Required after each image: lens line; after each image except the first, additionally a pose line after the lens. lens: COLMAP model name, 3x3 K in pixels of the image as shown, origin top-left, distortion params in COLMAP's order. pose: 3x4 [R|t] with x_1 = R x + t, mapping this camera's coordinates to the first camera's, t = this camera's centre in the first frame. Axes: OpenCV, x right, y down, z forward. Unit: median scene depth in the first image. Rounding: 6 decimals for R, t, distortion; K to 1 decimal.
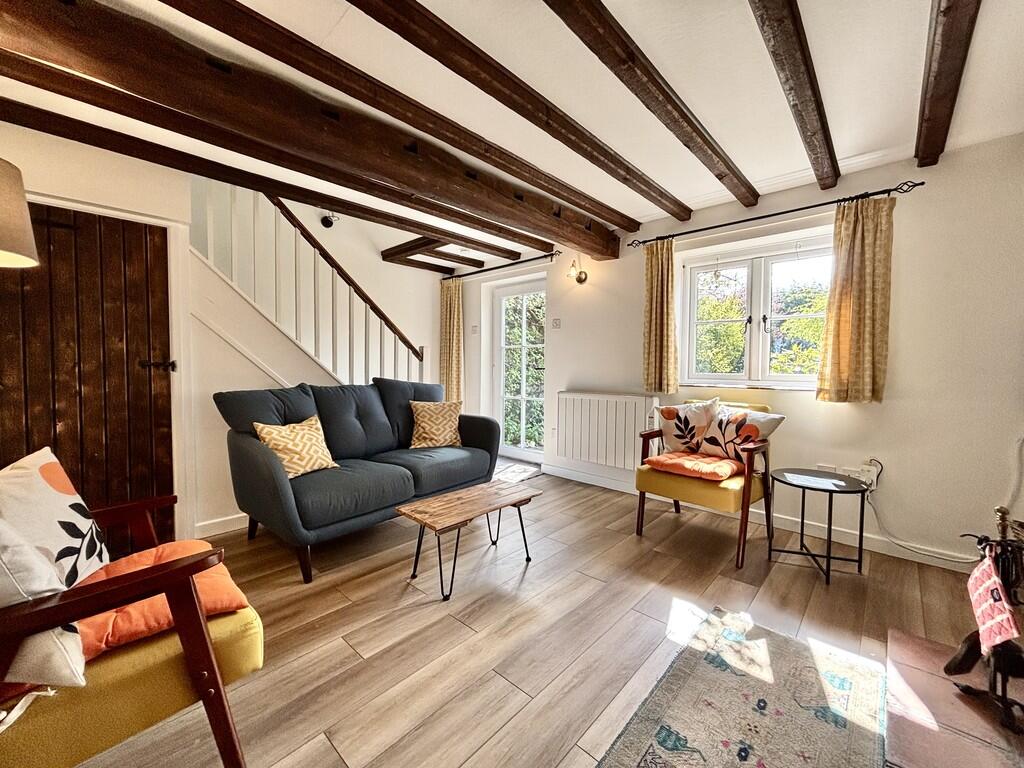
lens RADIAL K [[409.3, 0, 513.4], [0, 409.3, 387.5], [0, 0, 1]] dist [-0.000201, -0.000105]
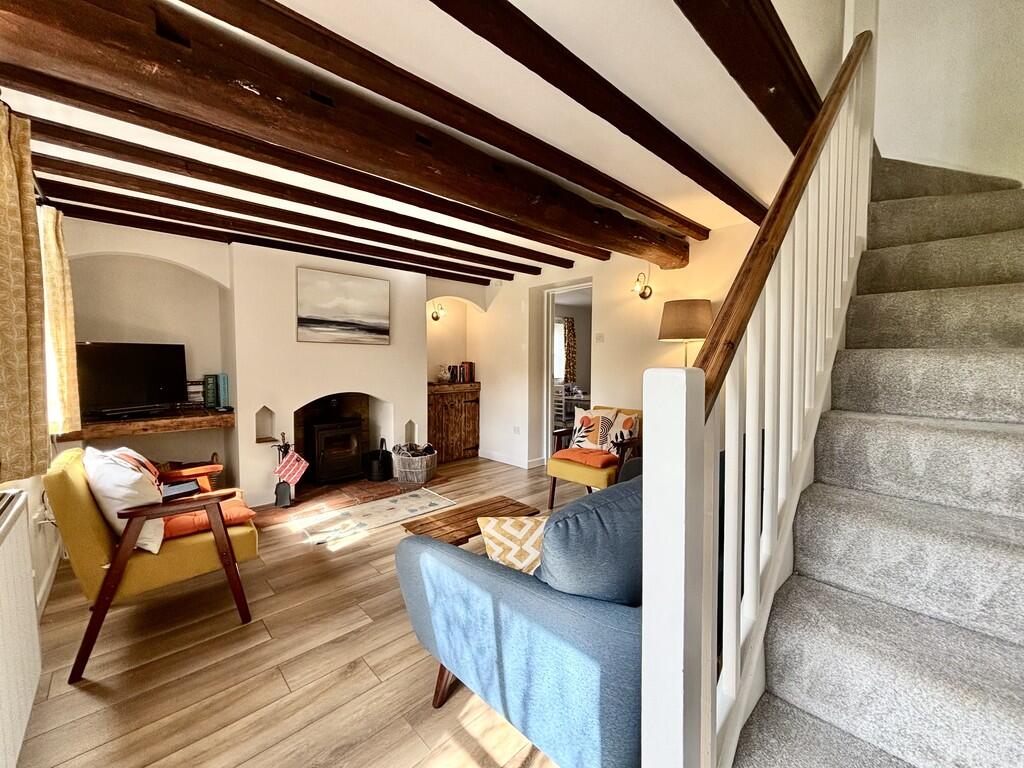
lens RADIAL K [[414.9, 0, 510.1], [0, 414.9, 378.9], [0, 0, 1]] dist [0.008815, -0.000247]
pose [[-0.997508, -0.011640, 0.069587, -0.225062], [-0.004302, 0.994497, 0.104675, -0.166243], [-0.070422, 0.104115, -0.992069, 1.723695]]
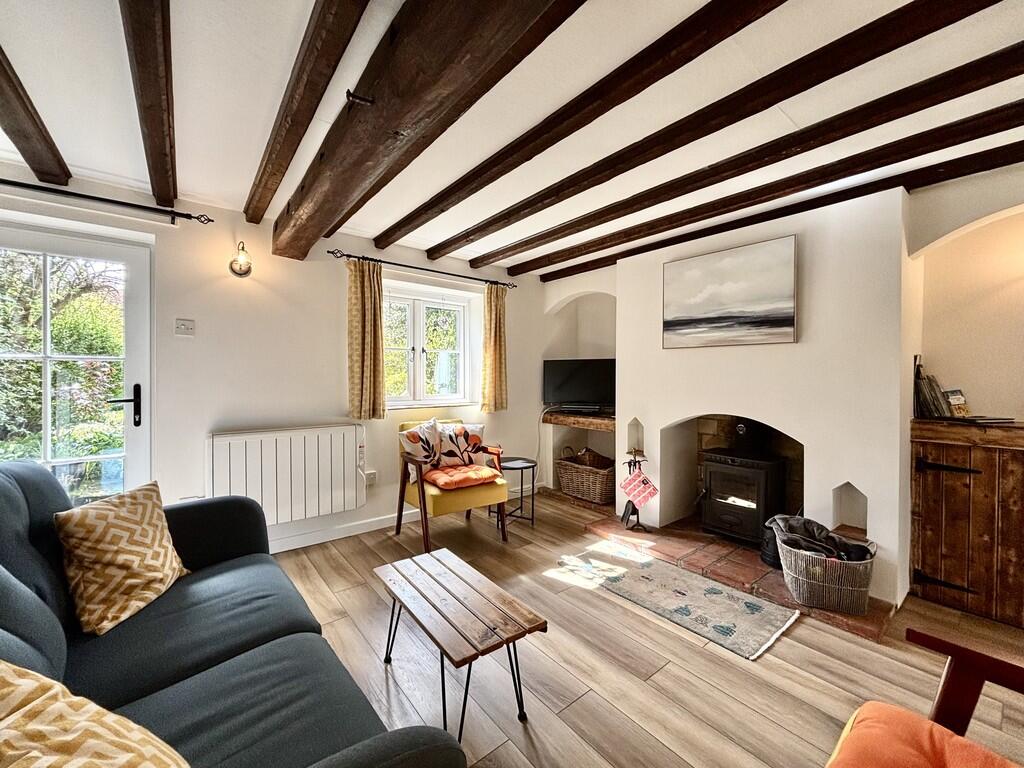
lens RADIAL K [[414.9, 0, 510.1], [0, 414.9, 378.9], [0, 0, 1]] dist [0.008815, -0.000247]
pose [[0.151718, -0.011335, 0.988359, -0.682719], [0.053426, 0.998567, 0.003251, -0.082412], [-0.986979, 0.052311, 0.152106, 0.649414]]
